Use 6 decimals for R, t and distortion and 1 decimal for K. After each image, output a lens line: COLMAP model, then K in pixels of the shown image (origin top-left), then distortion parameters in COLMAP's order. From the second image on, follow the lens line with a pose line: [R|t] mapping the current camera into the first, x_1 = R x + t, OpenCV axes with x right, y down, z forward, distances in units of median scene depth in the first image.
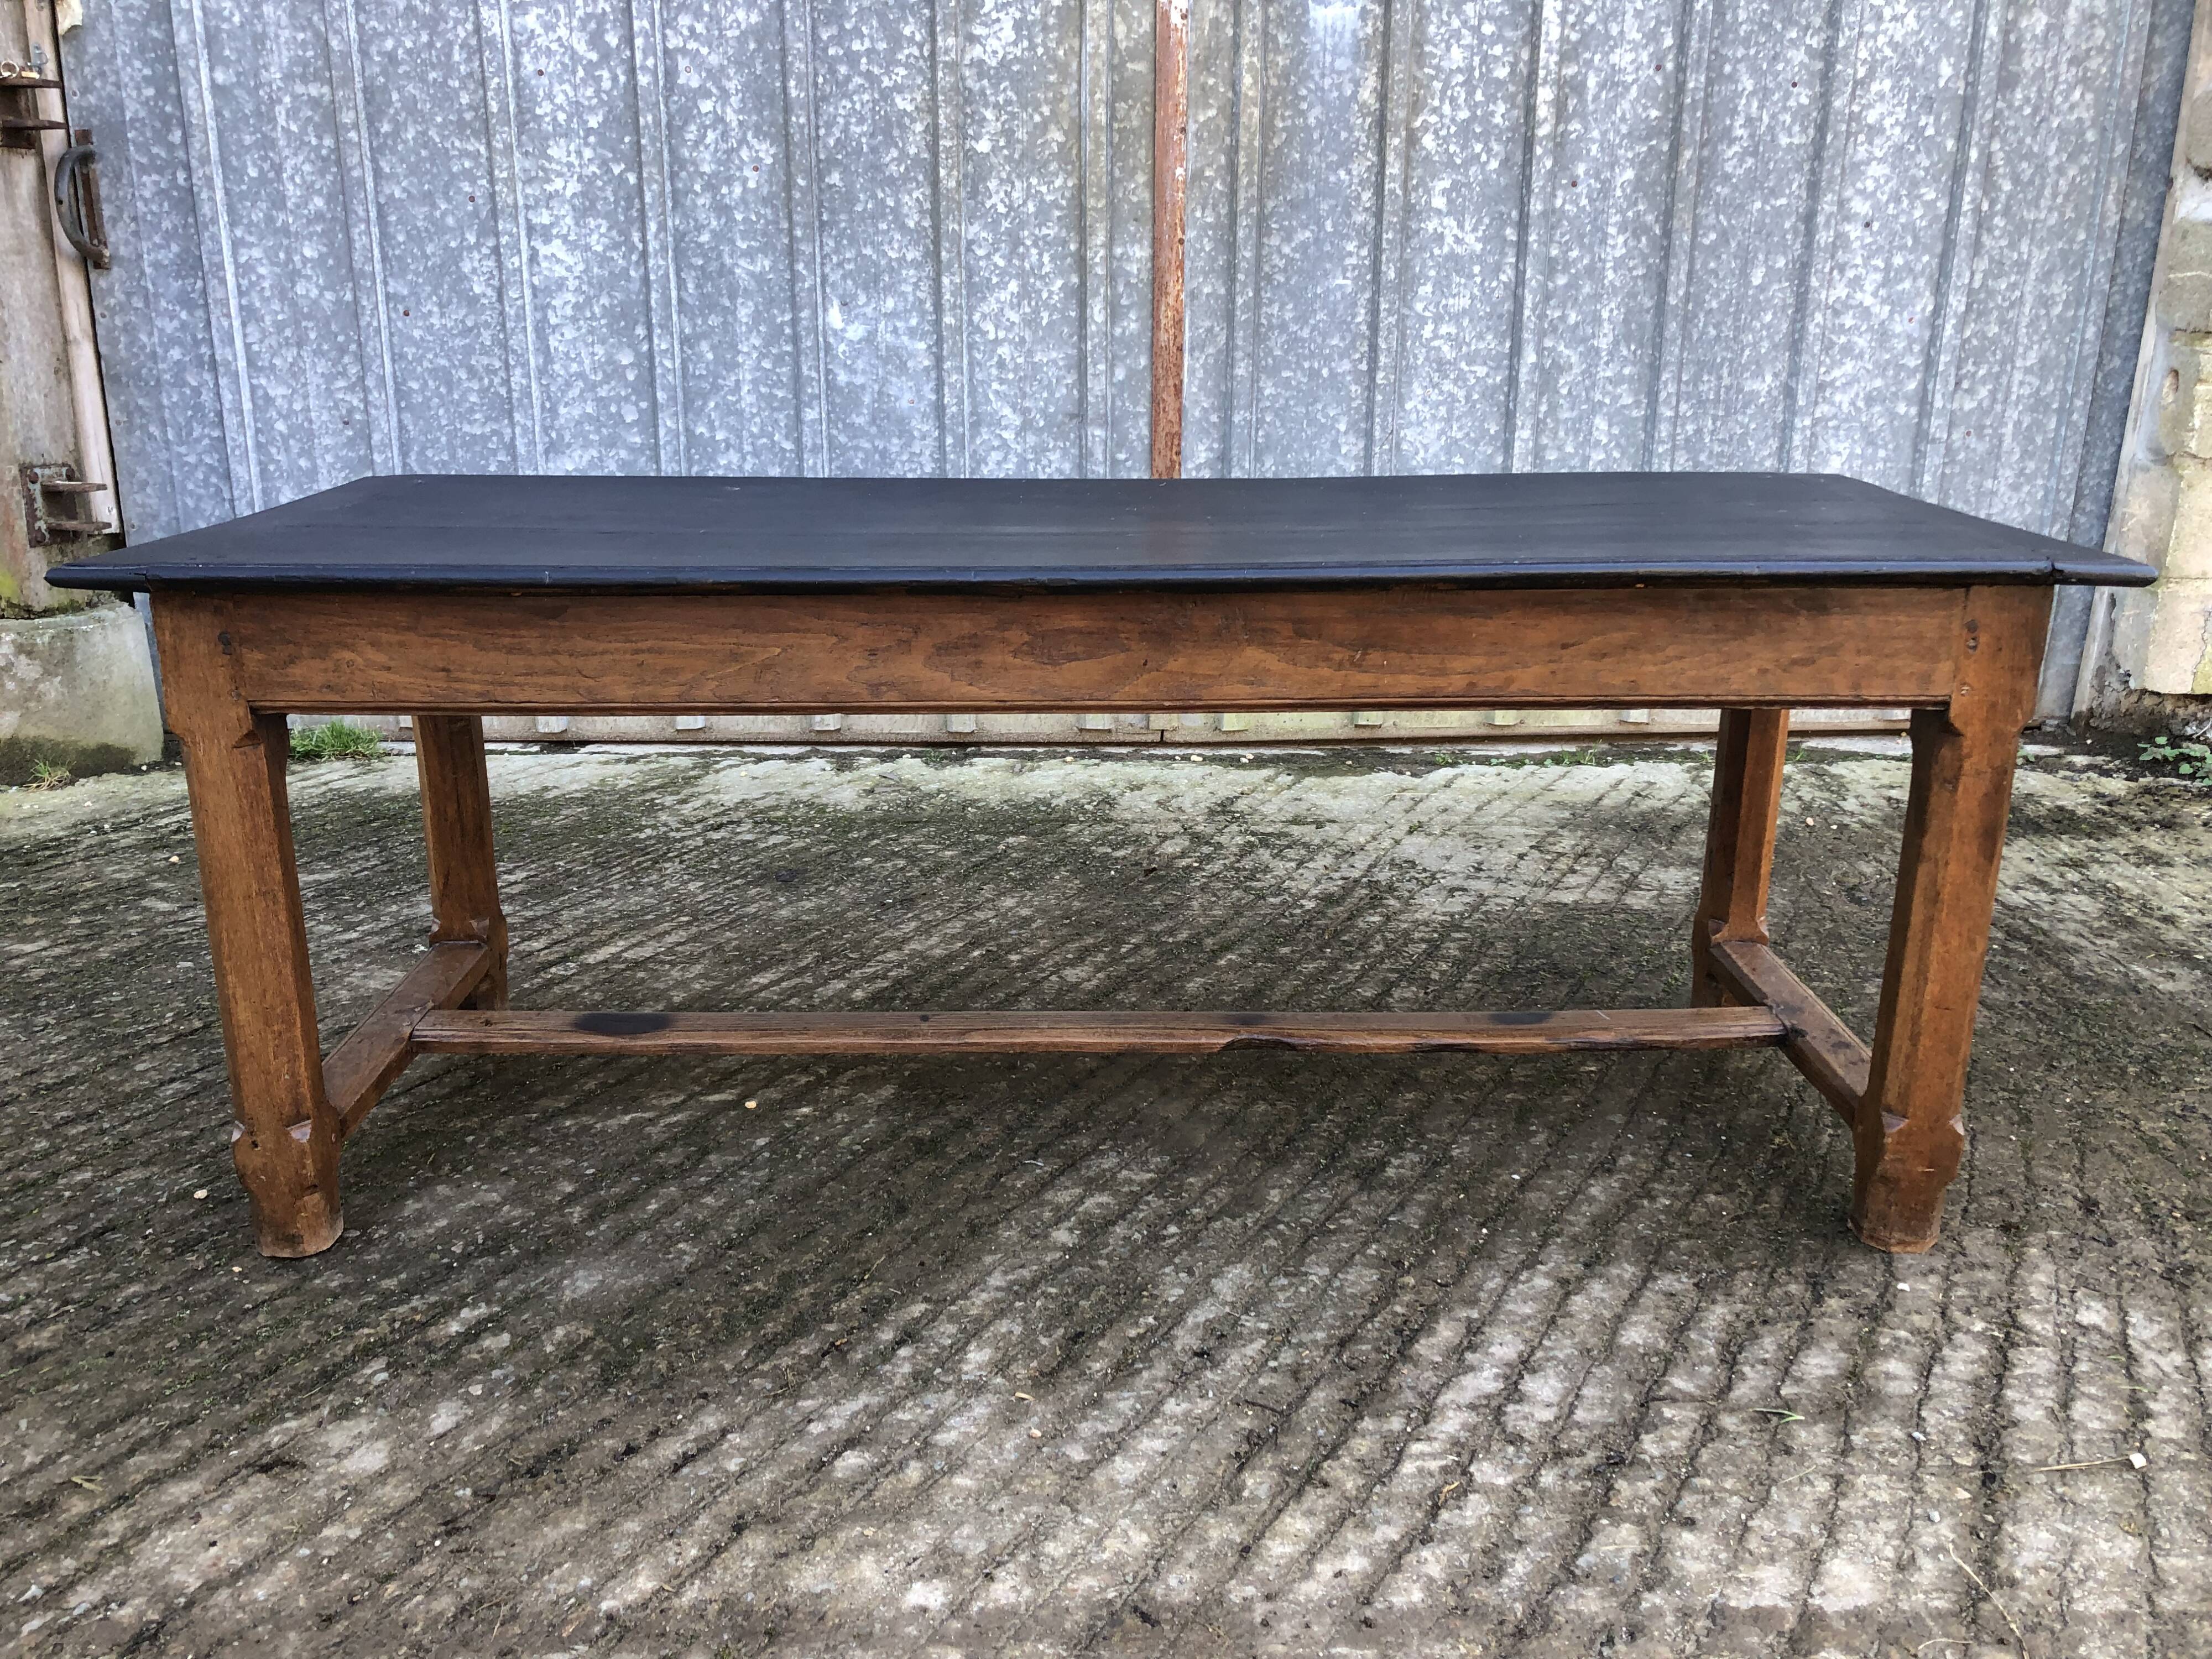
lens RADIAL K [[1823.9, 0, 1095.4], [0, 1823.9, 798.7], [0, 0, 1]] dist [0.011608, 0.011440]
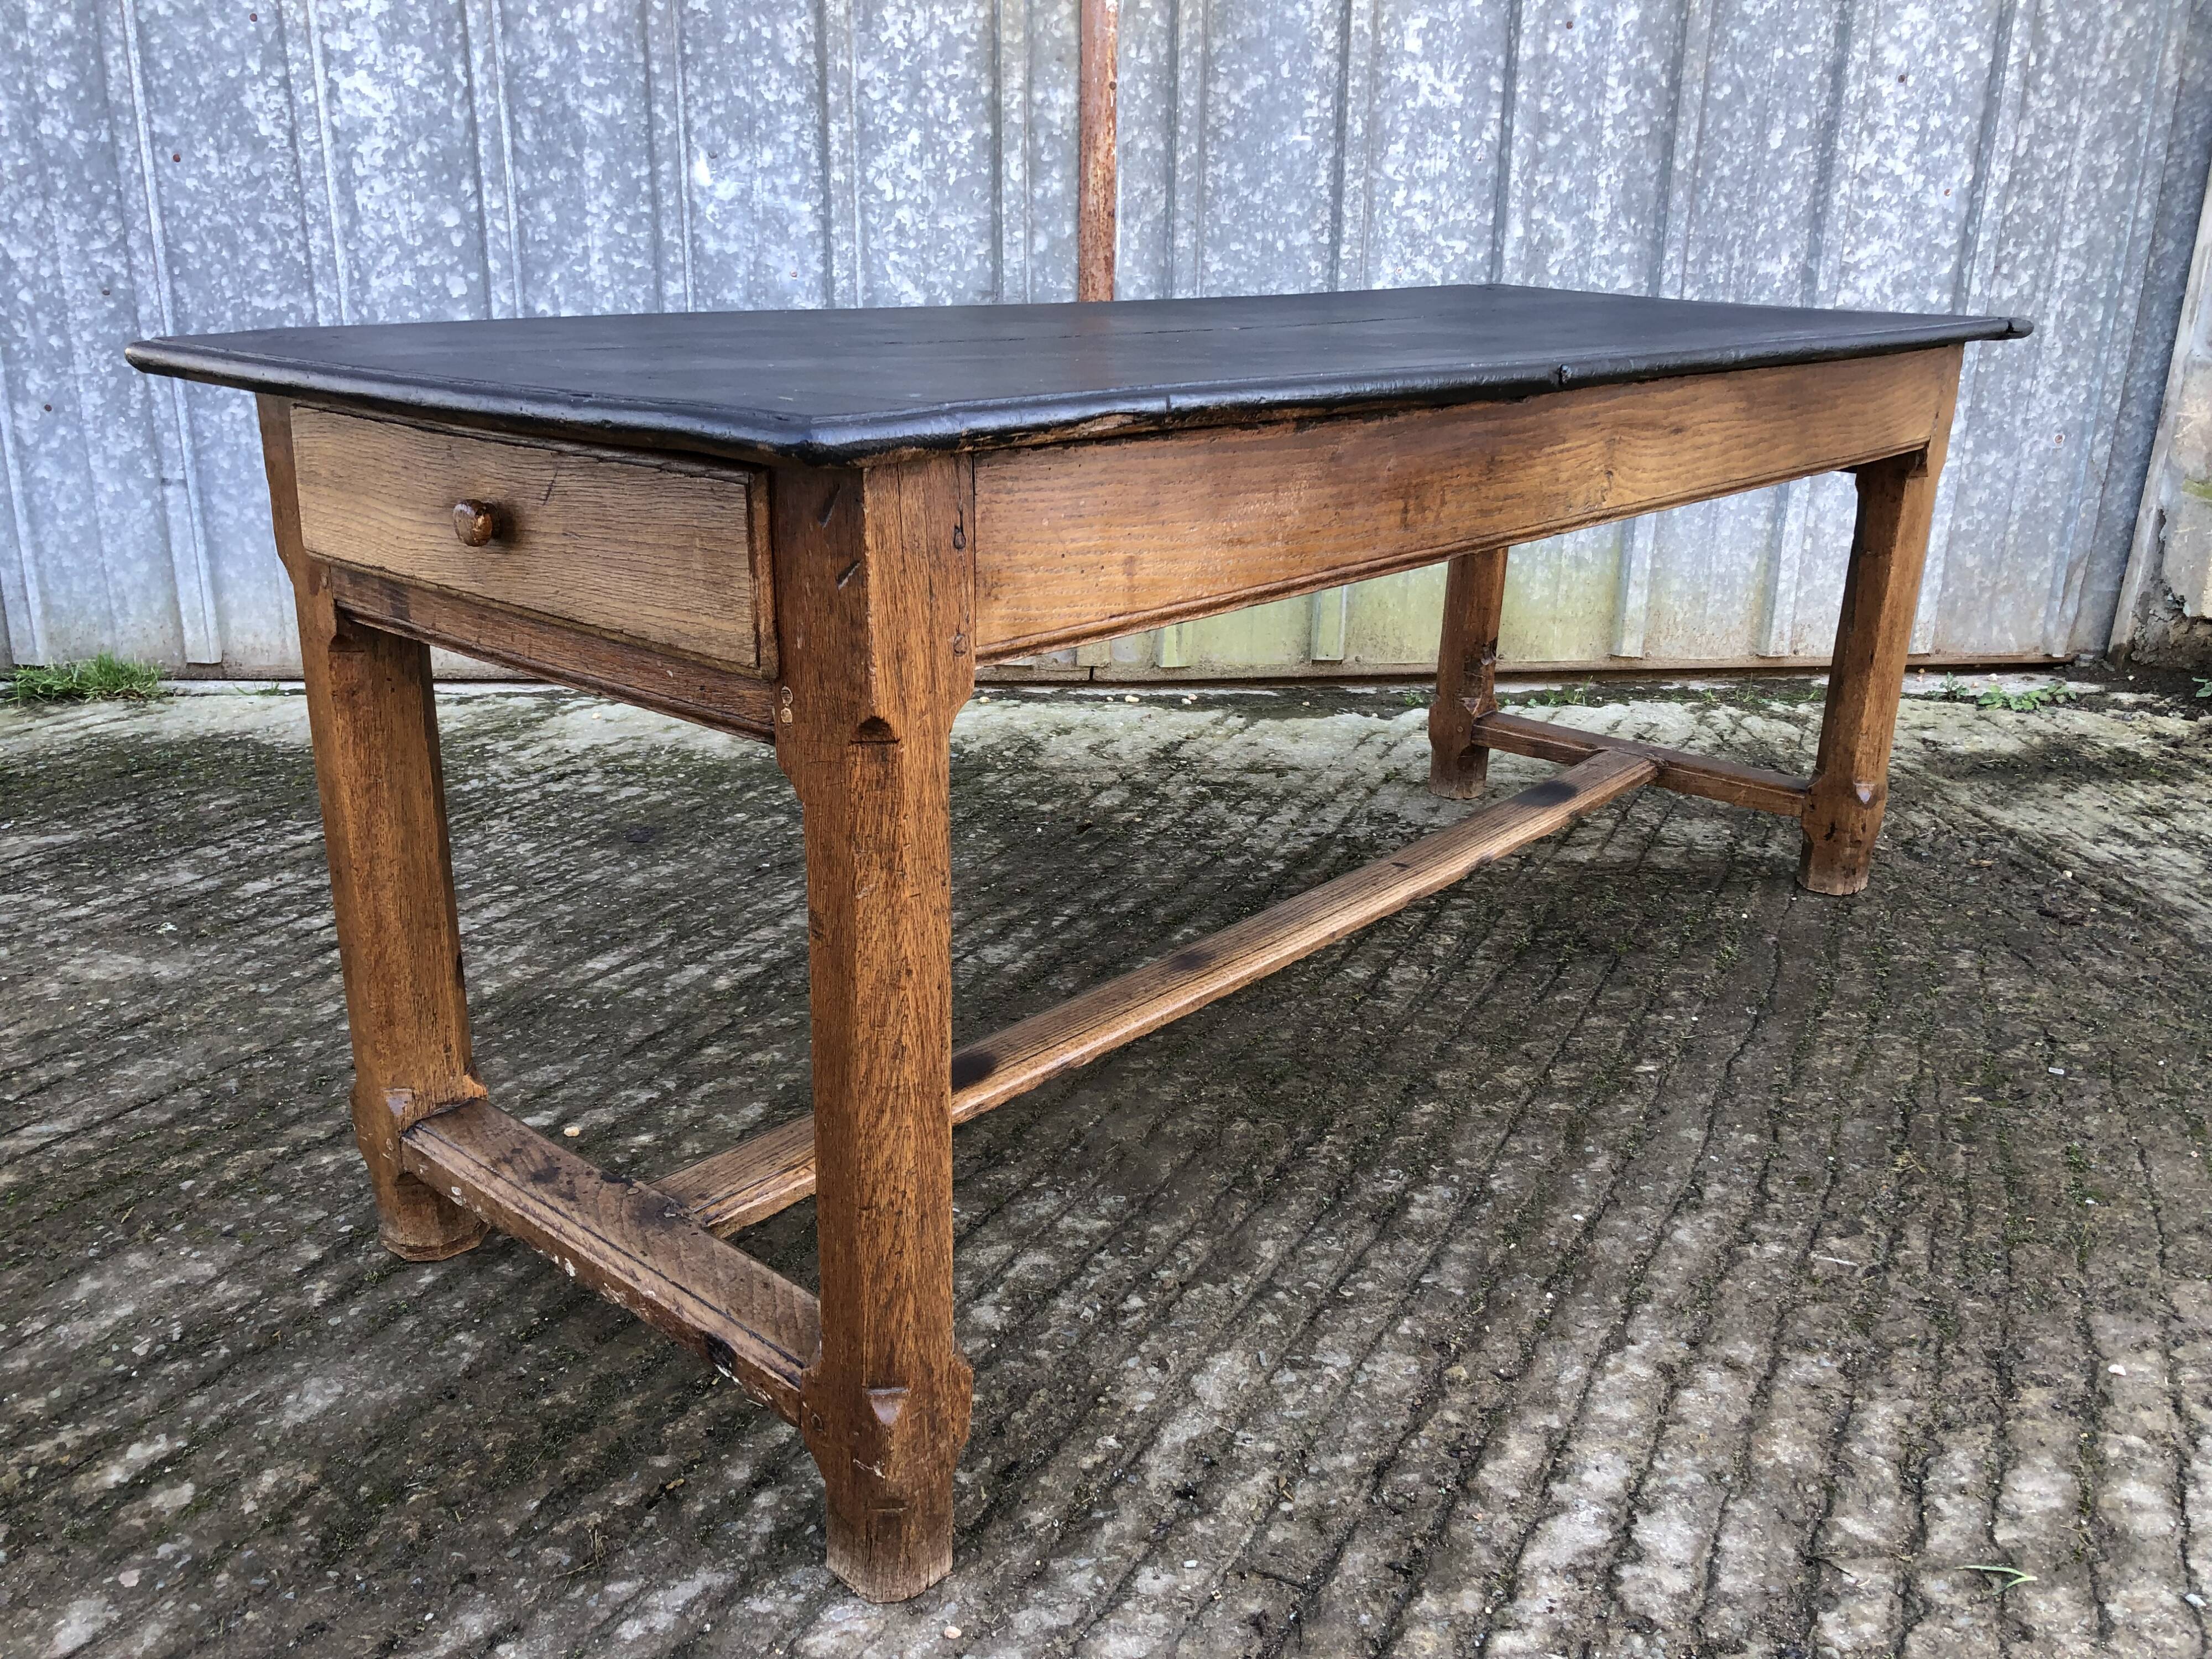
lens RADIAL K [[1828.9, 0, 1094.7], [0, 1828.9, 815.7], [0, 0, 1]] dist [-0.011367, 0.057580]
pose [[0.998737, -0.005004, 0.050000, -0.005521], [0.003594, 0.999594, 0.028249, 0.009551], [-0.050121, -0.028034, 0.998350, 0.143824]]
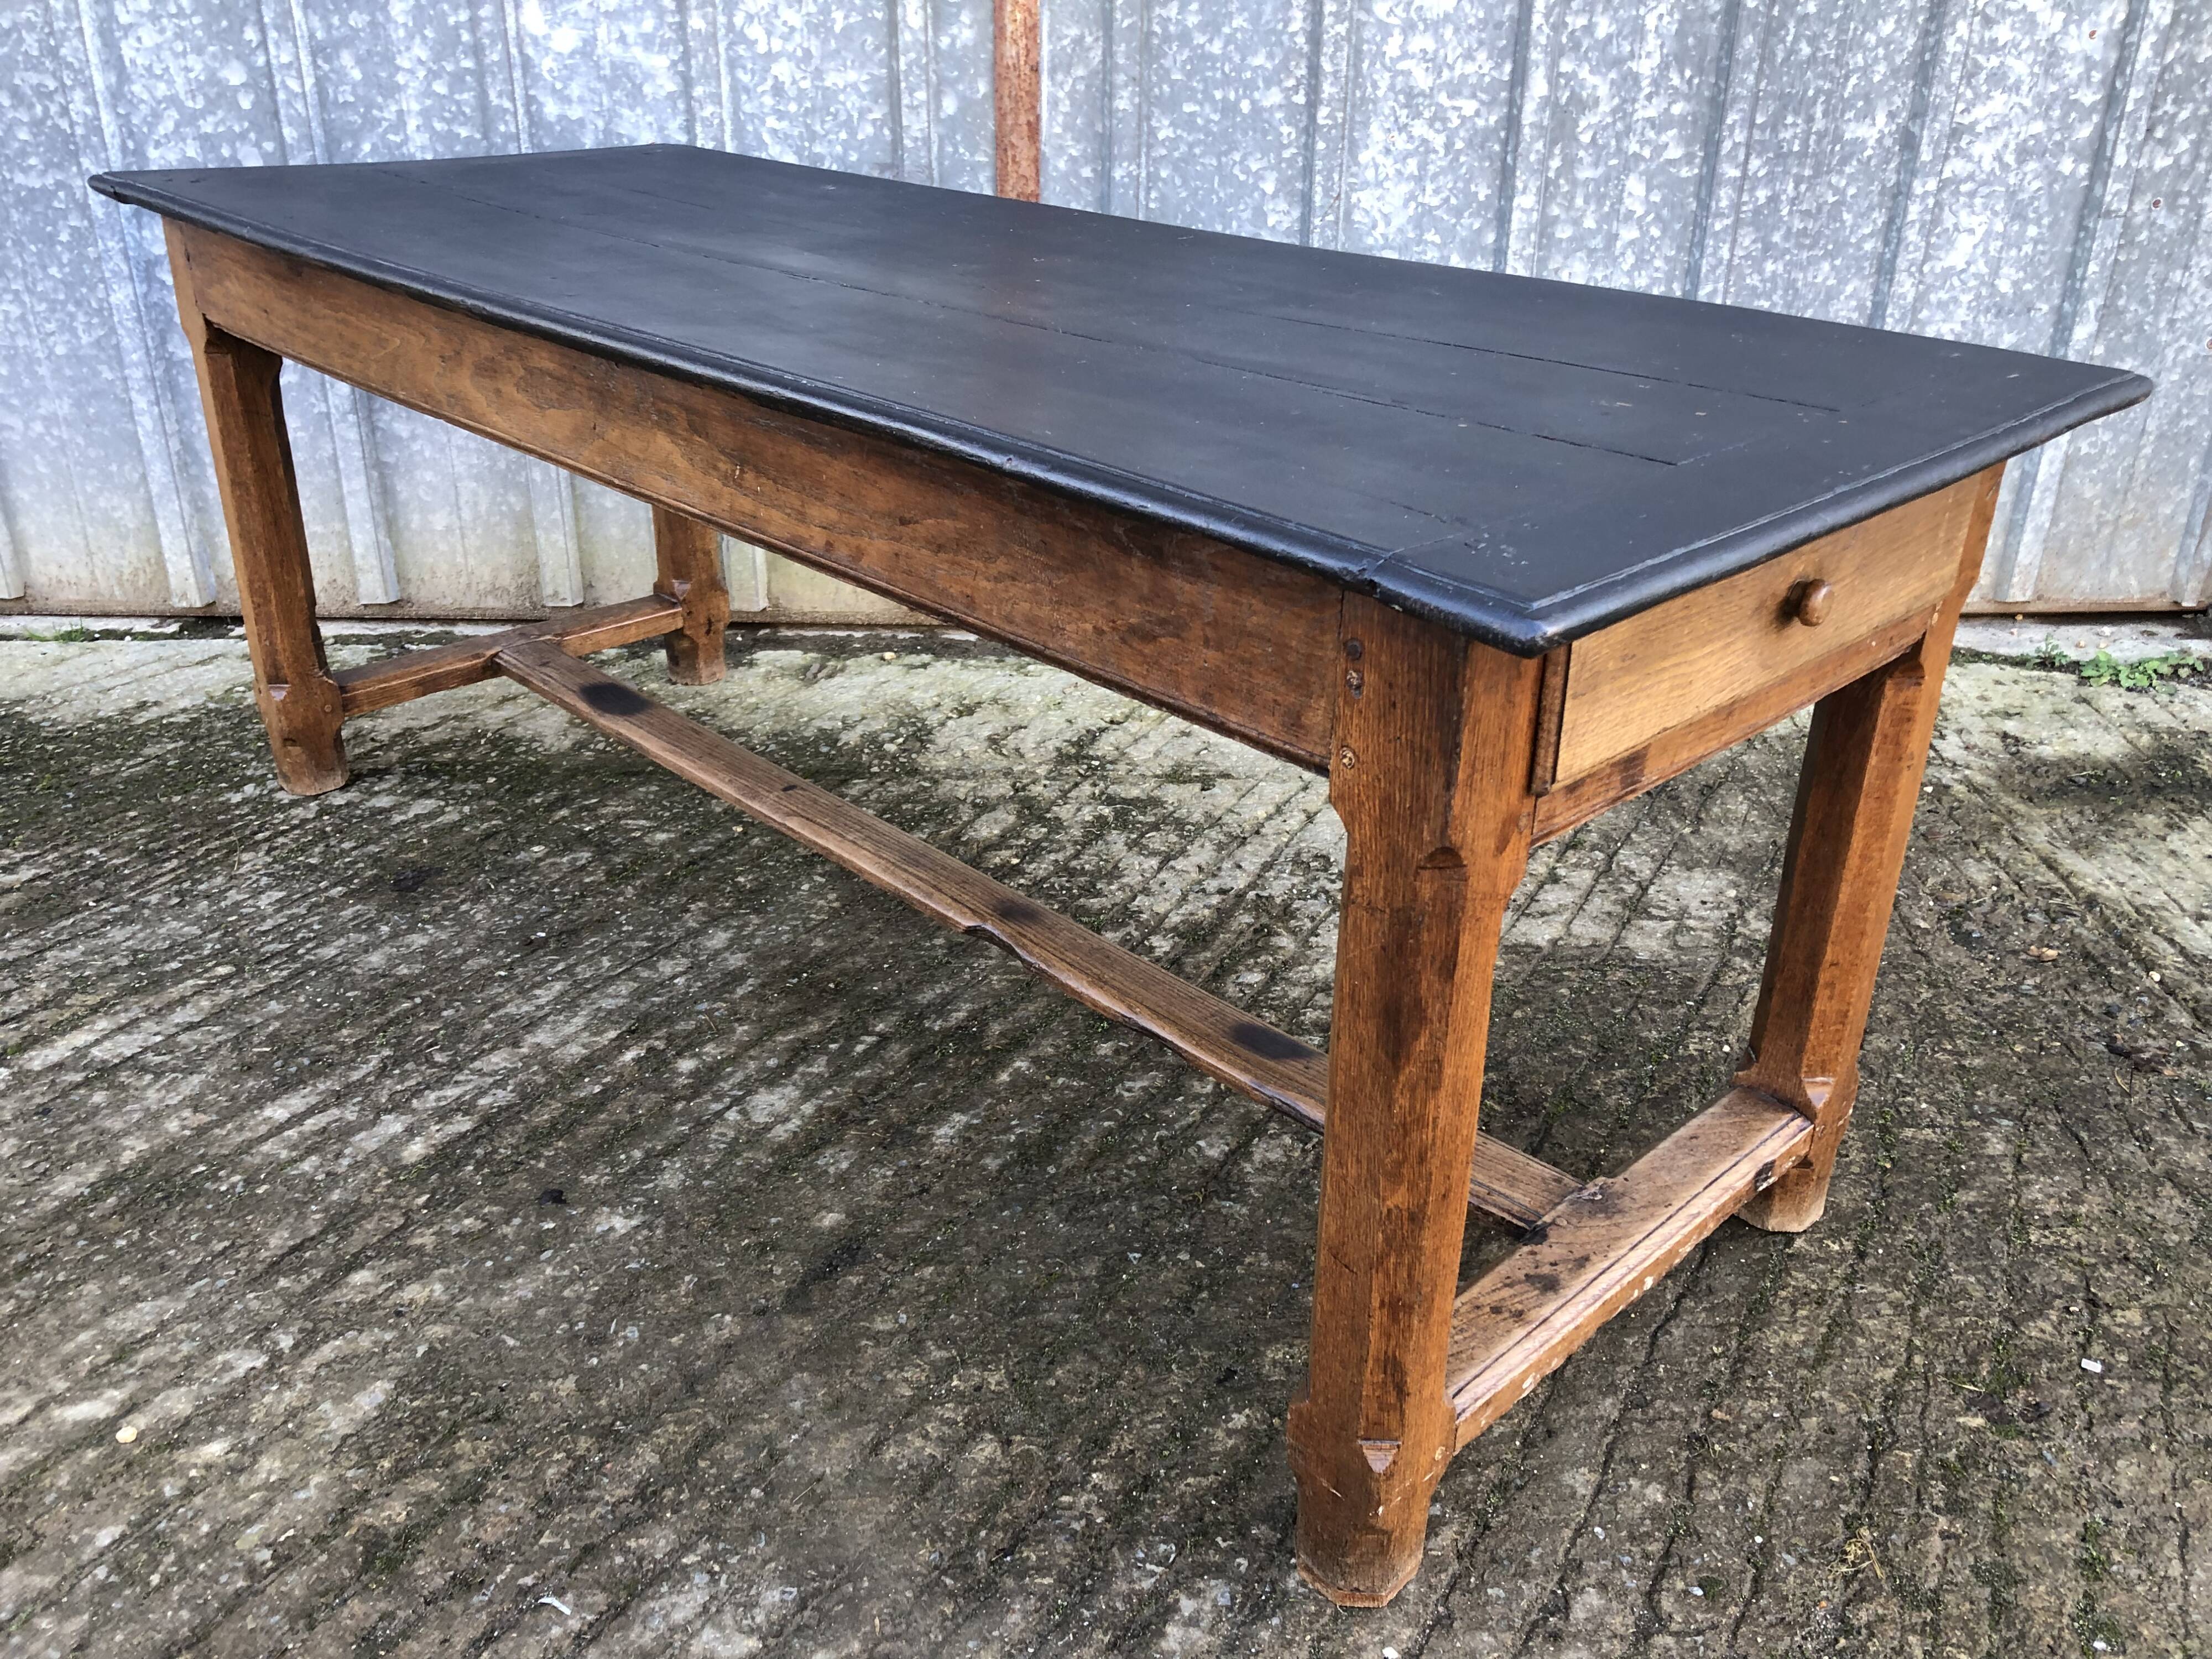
lens RADIAL K [[1824.3, 0, 1107.1], [0, 1824.3, 807.8], [0, 0, 1]] dist [0.000178, 0.034672]
pose [[0.999936, 0.010409, -0.004445, 0.081280], [-0.009568, 0.987179, 0.159331, -0.082012], [0.006046, -0.159279, 0.987215, 0.275147]]
